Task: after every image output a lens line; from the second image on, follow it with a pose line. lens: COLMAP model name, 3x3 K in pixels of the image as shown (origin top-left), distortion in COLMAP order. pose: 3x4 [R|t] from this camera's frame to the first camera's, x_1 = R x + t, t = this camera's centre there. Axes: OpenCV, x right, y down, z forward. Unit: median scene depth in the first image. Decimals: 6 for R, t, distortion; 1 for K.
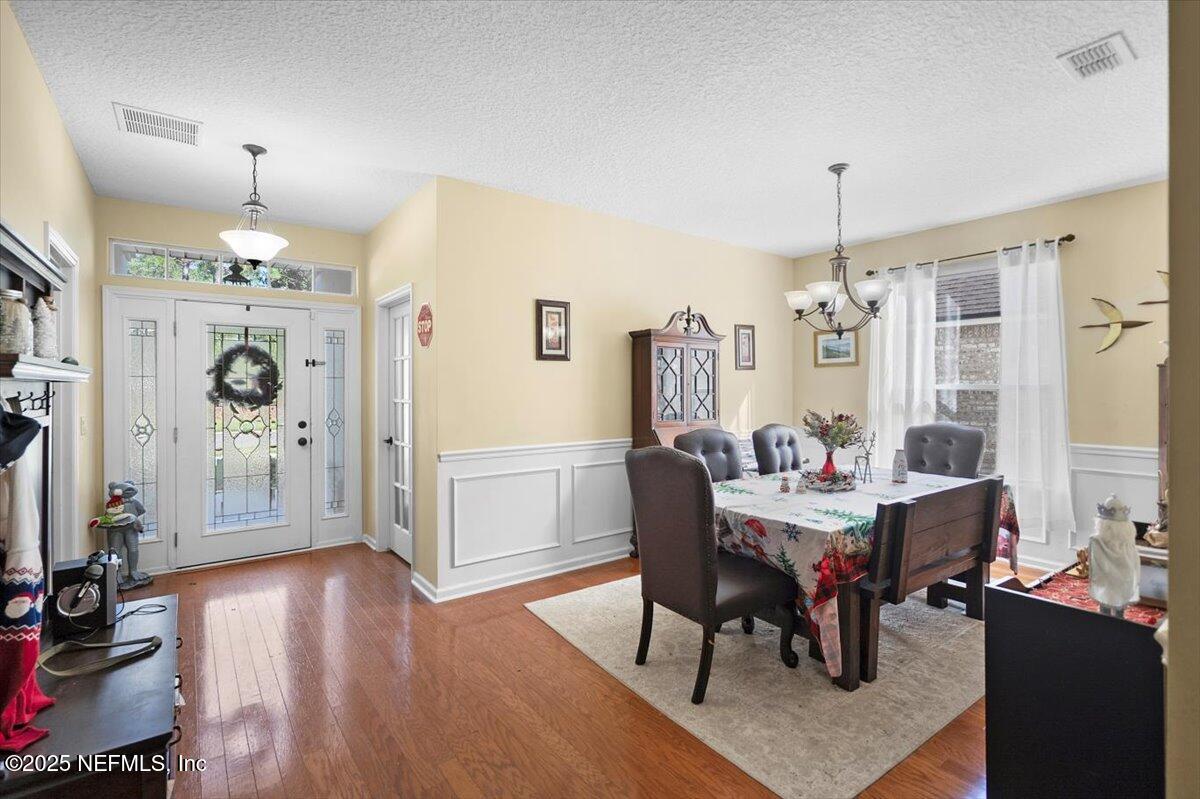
lens RADIAL K [[550.3, 0, 599.1], [0, 550.3, 390.5], [0, 0, 1]] dist [-0.002848, -0.000493]
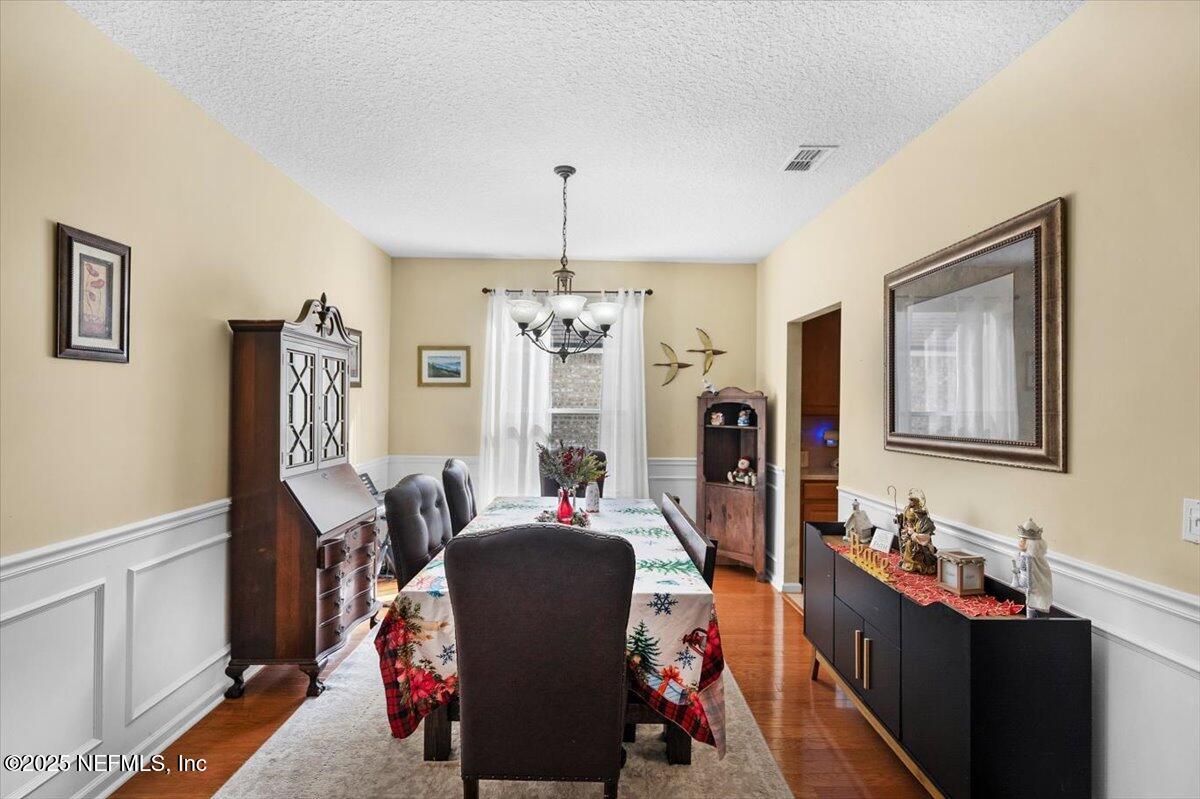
lens RADIAL K [[550.3, 0, 601.7], [0, 550.3, 403.7], [0, 0, 1]] dist [-0.002848, -0.000493]
pose [[0.578259, 0.009002, 0.815804, -0.307105], [-0.008404, 0.999952, -0.005077, -0.026180], [-0.815810, -0.003921, 0.578307, 0.517095]]
